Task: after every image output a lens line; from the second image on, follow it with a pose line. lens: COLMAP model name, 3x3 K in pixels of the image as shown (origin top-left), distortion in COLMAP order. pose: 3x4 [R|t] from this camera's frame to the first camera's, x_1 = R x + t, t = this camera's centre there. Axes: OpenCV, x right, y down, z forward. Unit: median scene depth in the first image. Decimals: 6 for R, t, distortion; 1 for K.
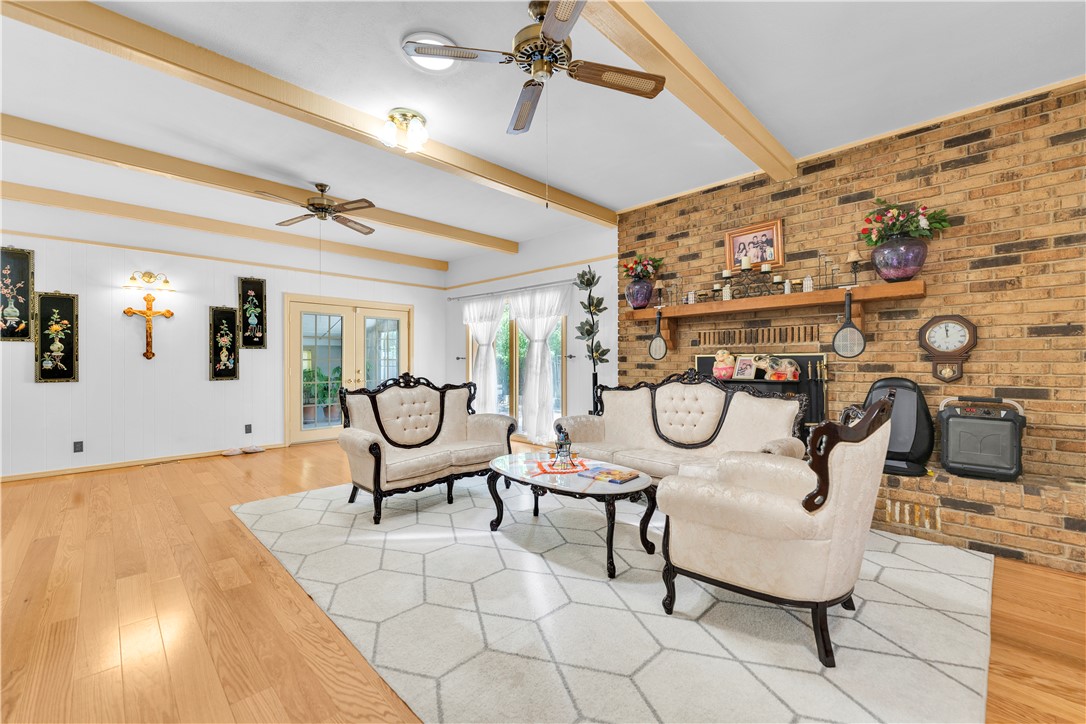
lens RADIAL K [[436.7, 0, 535.8], [0, 436.7, 360.3], [0, 0, 1]] dist [-0.007191, 0.000208]
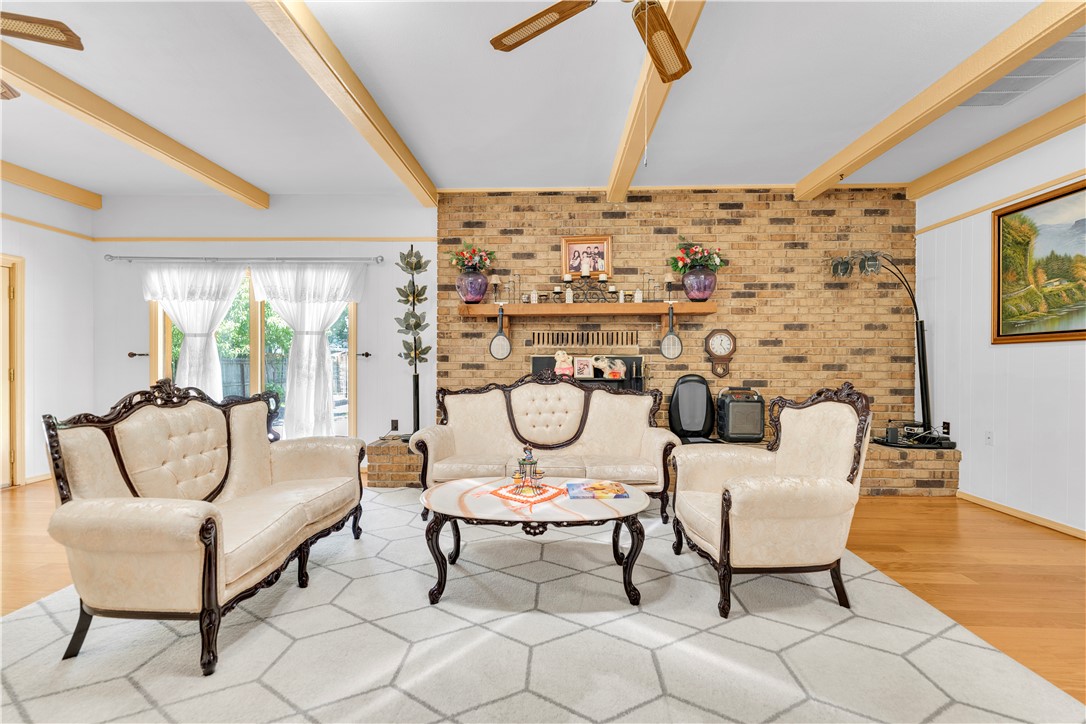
lens RADIAL K [[436.7, 0, 541.5], [0, 436.7, 365.8], [0, 0, 1]] dist [-0.007191, 0.000208]
pose [[0.731657, -0.002489, 0.681668, -0.336665], [-0.006249, 0.999927, 0.010358, 0.002235], [-0.681644, -0.011838, 0.731588, 0.285569]]
